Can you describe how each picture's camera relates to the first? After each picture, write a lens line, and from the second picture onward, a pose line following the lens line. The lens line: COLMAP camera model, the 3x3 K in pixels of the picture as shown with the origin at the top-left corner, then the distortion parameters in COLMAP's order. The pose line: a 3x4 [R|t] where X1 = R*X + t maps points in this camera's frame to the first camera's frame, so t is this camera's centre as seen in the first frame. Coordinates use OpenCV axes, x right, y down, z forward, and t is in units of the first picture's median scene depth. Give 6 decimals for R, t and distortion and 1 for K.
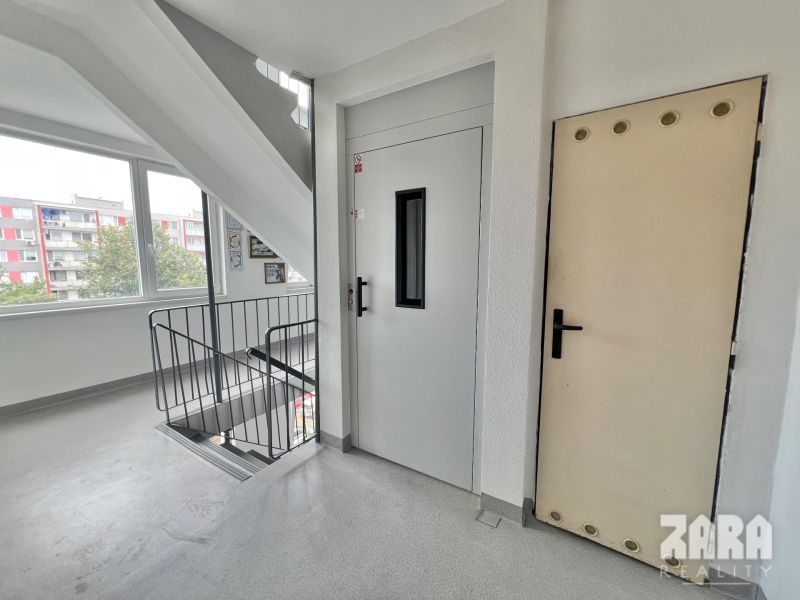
lens RADIAL K [[322.1, 0, 400.0], [0, 322.1, 300.0], [0, 0, 1]] dist [0.000527, -0.000052]
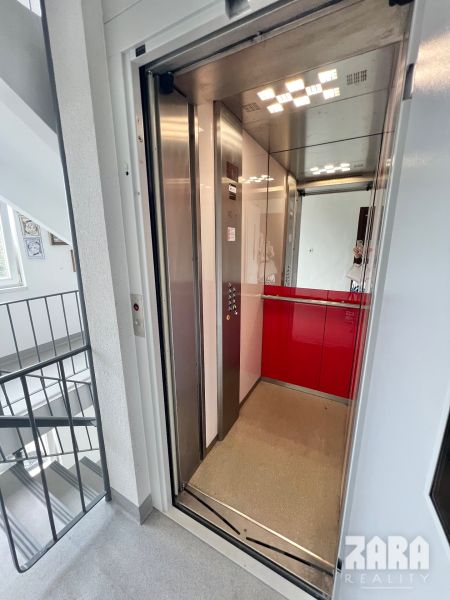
lens RADIAL K [[241.6, 0, 225.0], [0, 241.6, 300.0], [0, 0, 1]] dist [0.000527, -0.000052]
pose [[0.998031, -0.023265, 0.058241, -0.007148], [0.016484, 0.993308, 0.114316, -0.084833], [-0.060510, -0.113131, 0.991736, 0.490356]]
